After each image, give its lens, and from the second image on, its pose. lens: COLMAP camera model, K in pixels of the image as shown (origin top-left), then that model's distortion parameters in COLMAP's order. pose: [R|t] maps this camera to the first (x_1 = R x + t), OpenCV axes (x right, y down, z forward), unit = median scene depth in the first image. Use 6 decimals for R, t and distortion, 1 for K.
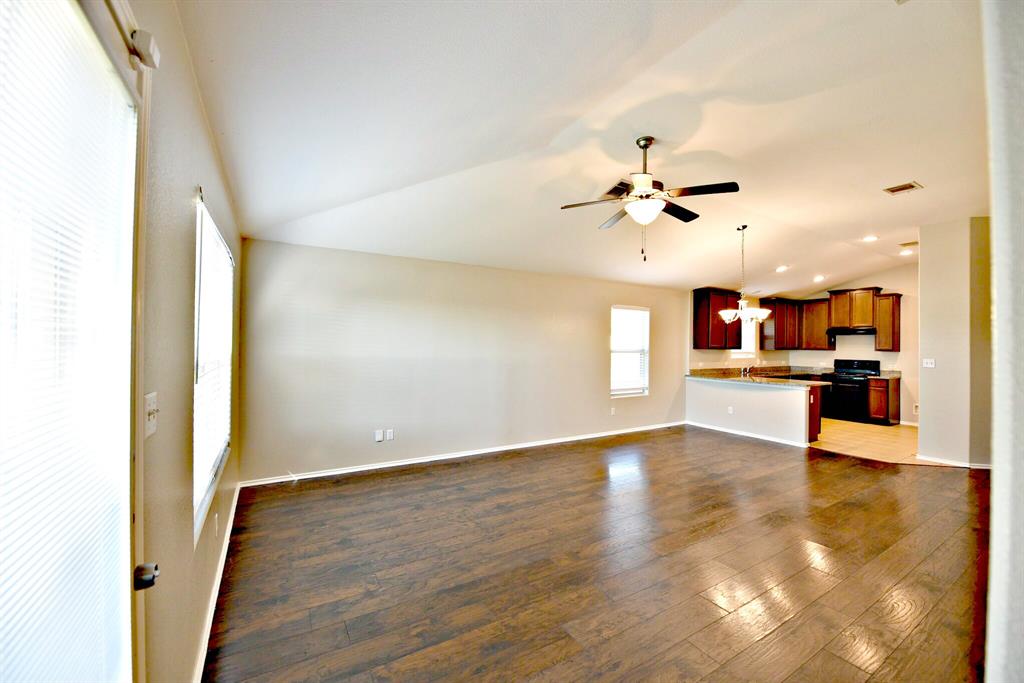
lens RADIAL K [[409.9, 0, 514.0], [0, 409.9, 344.1], [0, 0, 1]] dist [0.002047, 0.000069]
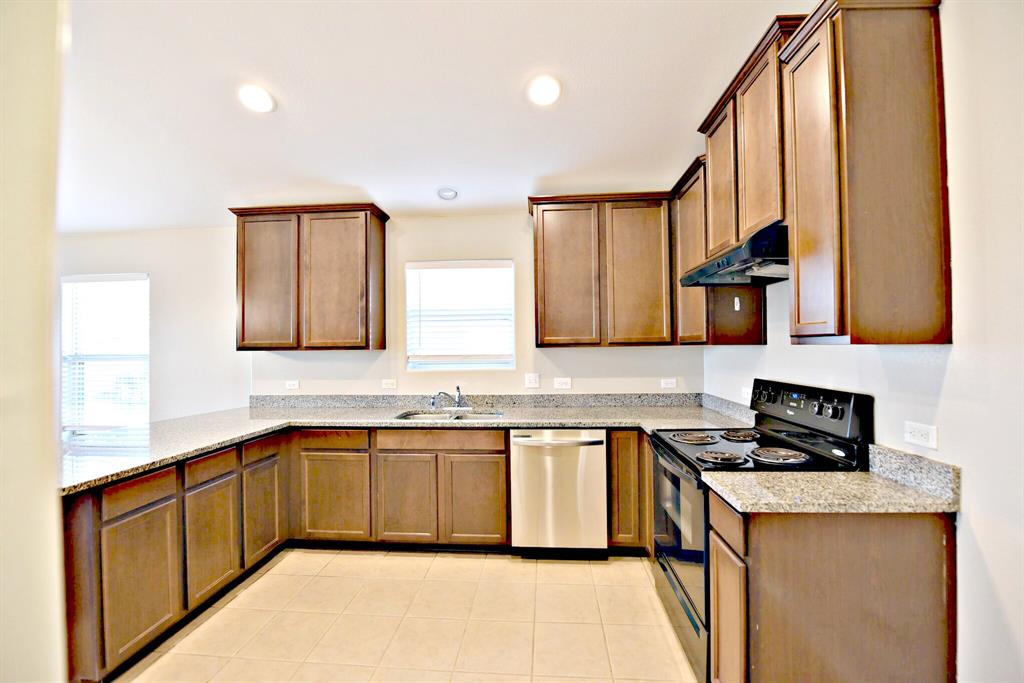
lens RADIAL K [[409.9, 0, 513.3], [0, 409.9, 343.8], [0, 0, 1]] dist [0.002047, 0.000069]
pose [[0.815185, -0.027072, -0.578568, 0.880975], [0.027606, 0.999588, -0.007877, 0.013930], [0.578543, -0.009550, 0.815596, 0.759384]]
